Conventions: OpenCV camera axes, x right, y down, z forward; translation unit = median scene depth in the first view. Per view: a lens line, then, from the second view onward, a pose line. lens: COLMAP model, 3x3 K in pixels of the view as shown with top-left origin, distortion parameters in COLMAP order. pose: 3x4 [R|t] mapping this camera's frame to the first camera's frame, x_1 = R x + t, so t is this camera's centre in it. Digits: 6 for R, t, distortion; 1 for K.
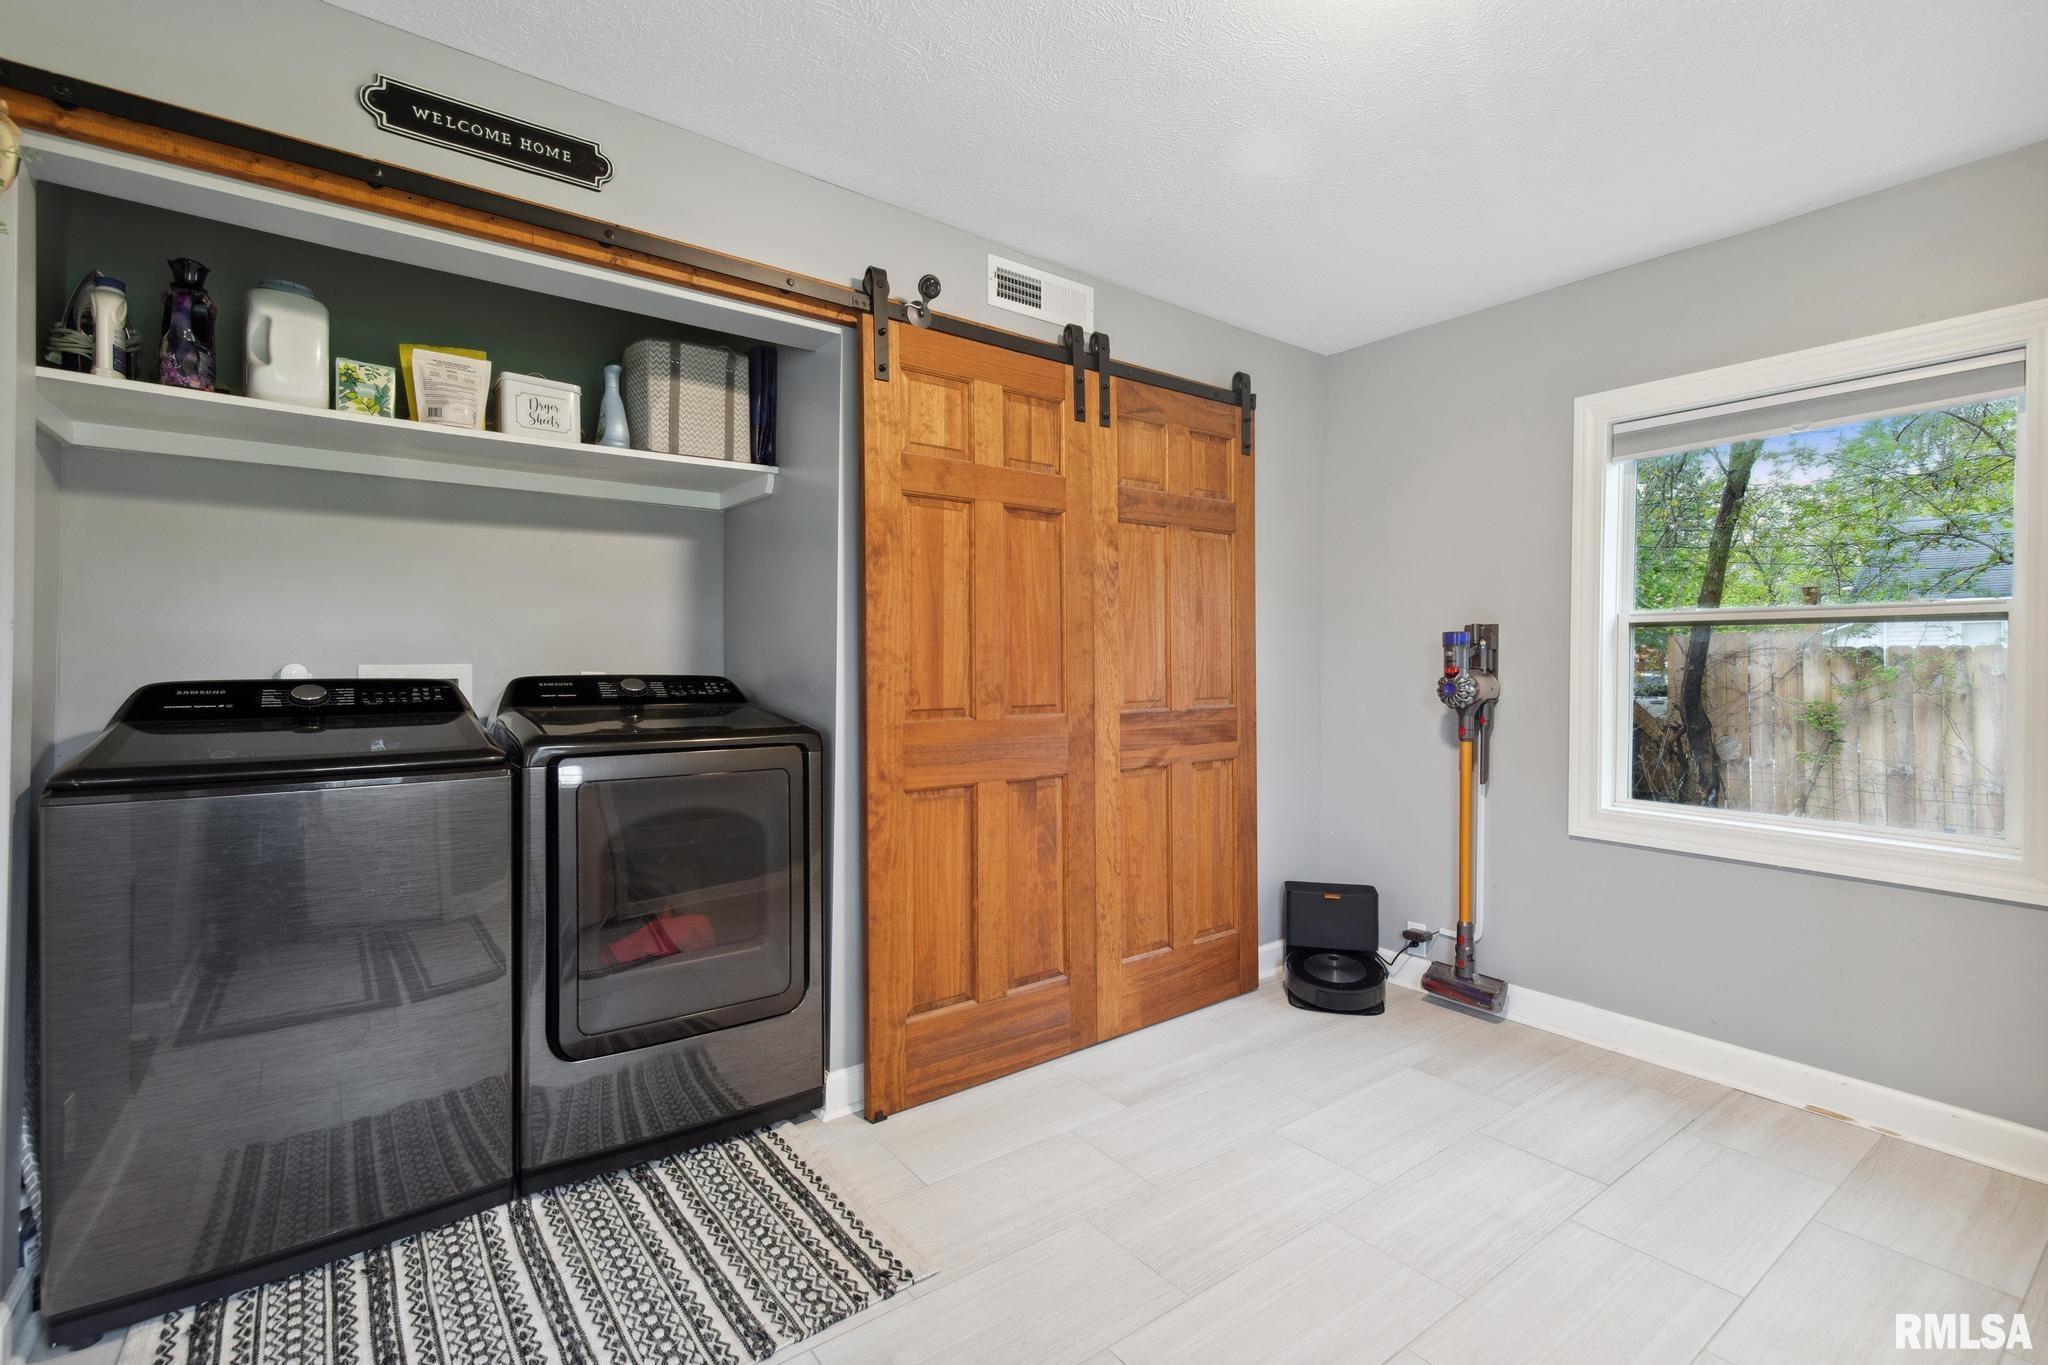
lens RADIAL K [[945.5, 0, 1024.0], [0, 945.5, 682.5], [0, 0, 1]] dist [0.022384, -0.000313]
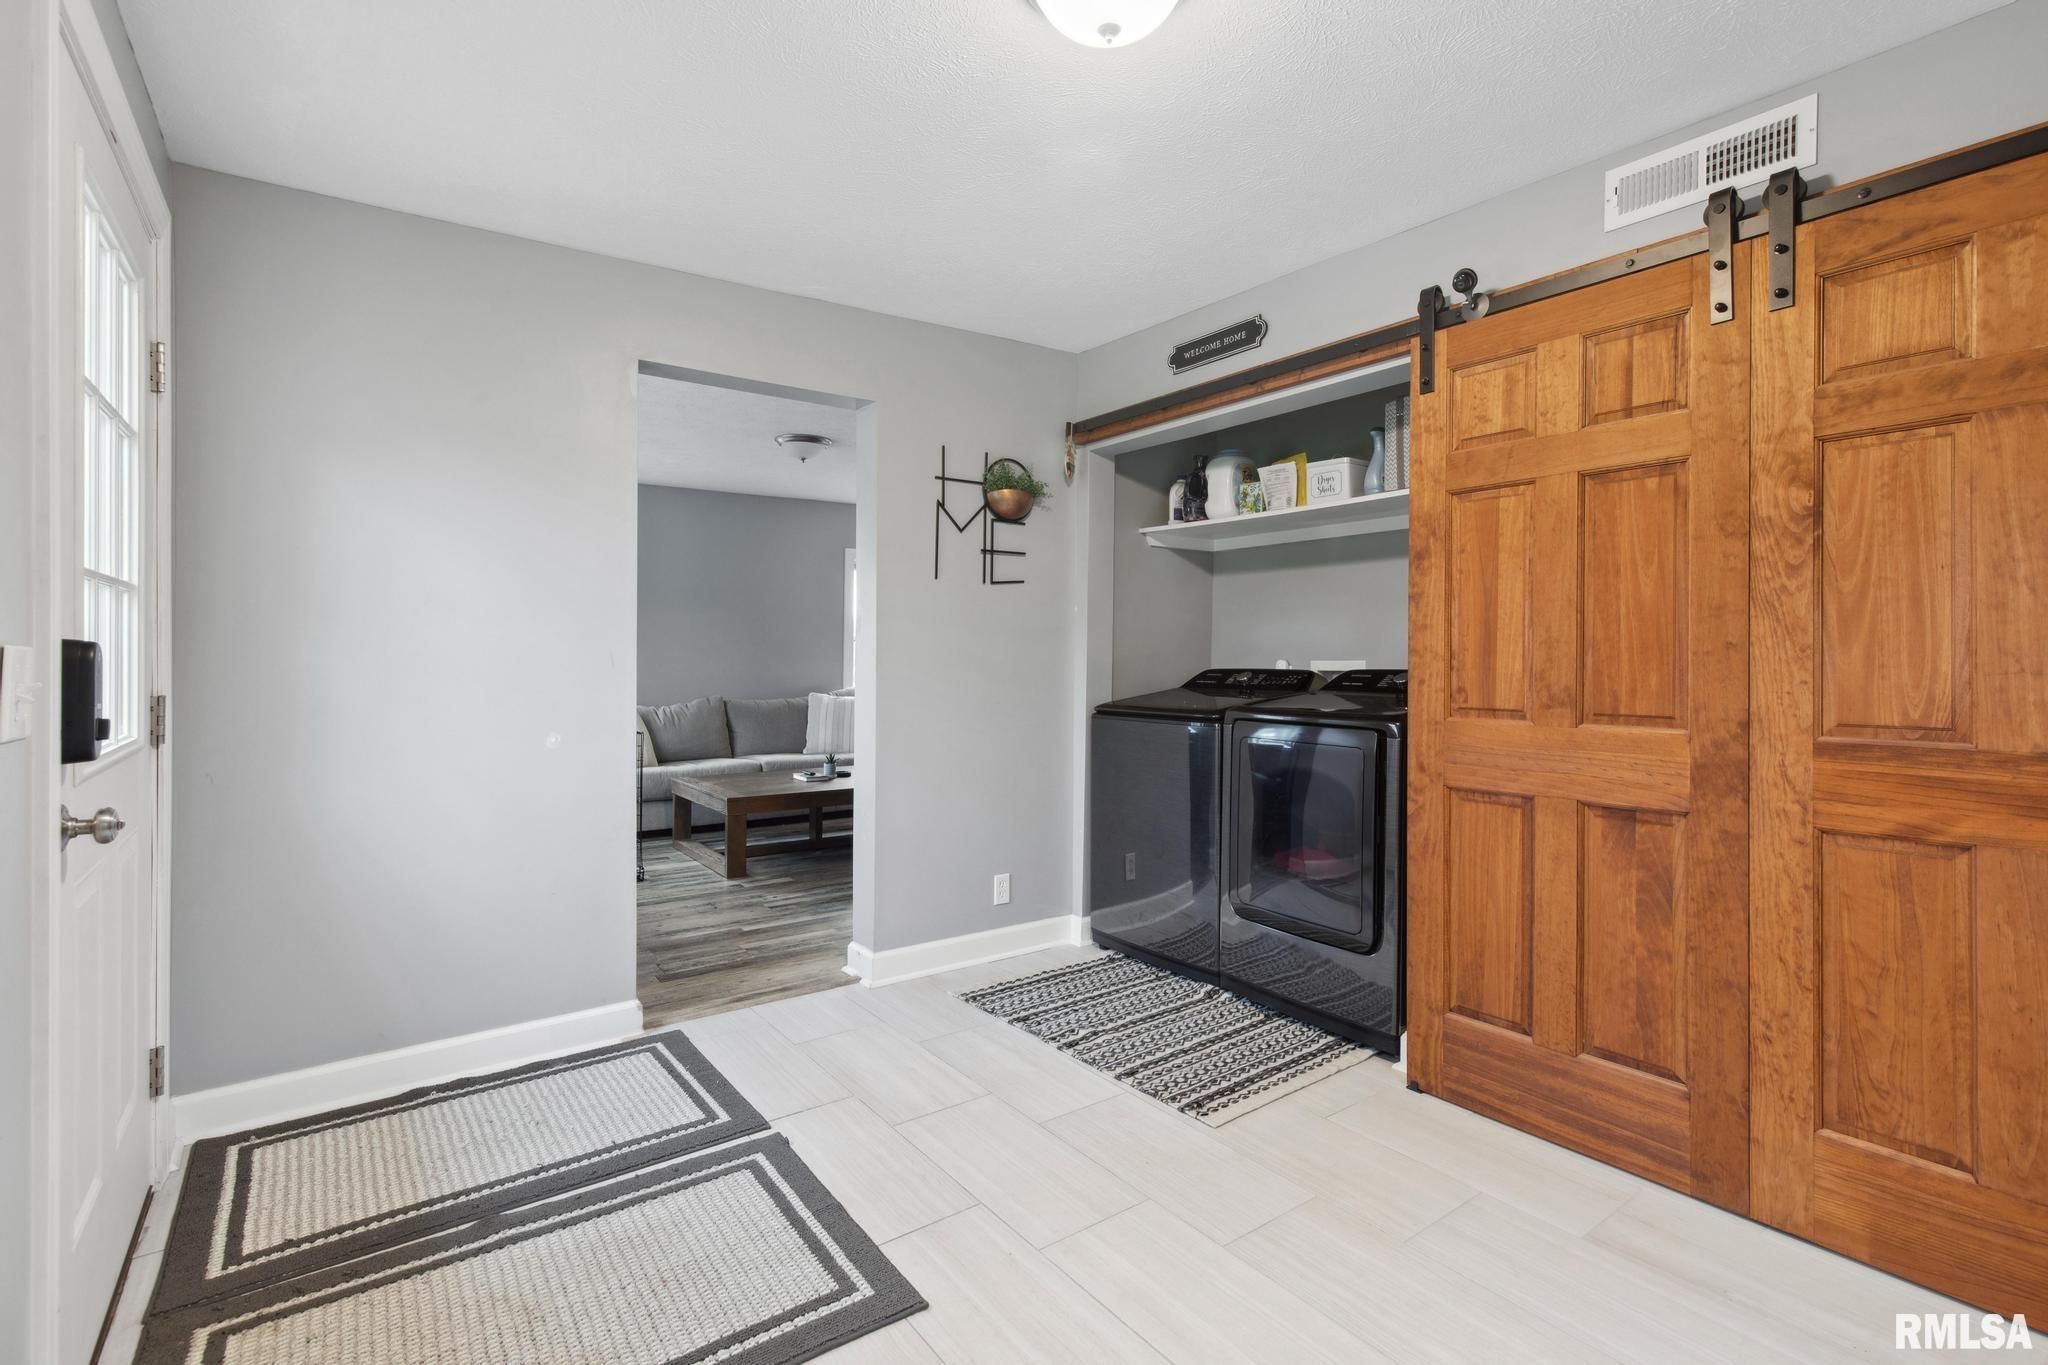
lens RADIAL K [[945.5, 0, 1024.0], [0, 945.5, 682.5], [0, 0, 1]] dist [0.022384, -0.000313]
pose [[-0.010357, 0.025587, -0.999619, 0.859214], [-0.026728, 0.999308, 0.025856, -0.010687], [0.999589, 0.026985, -0.009666, 0.530869]]
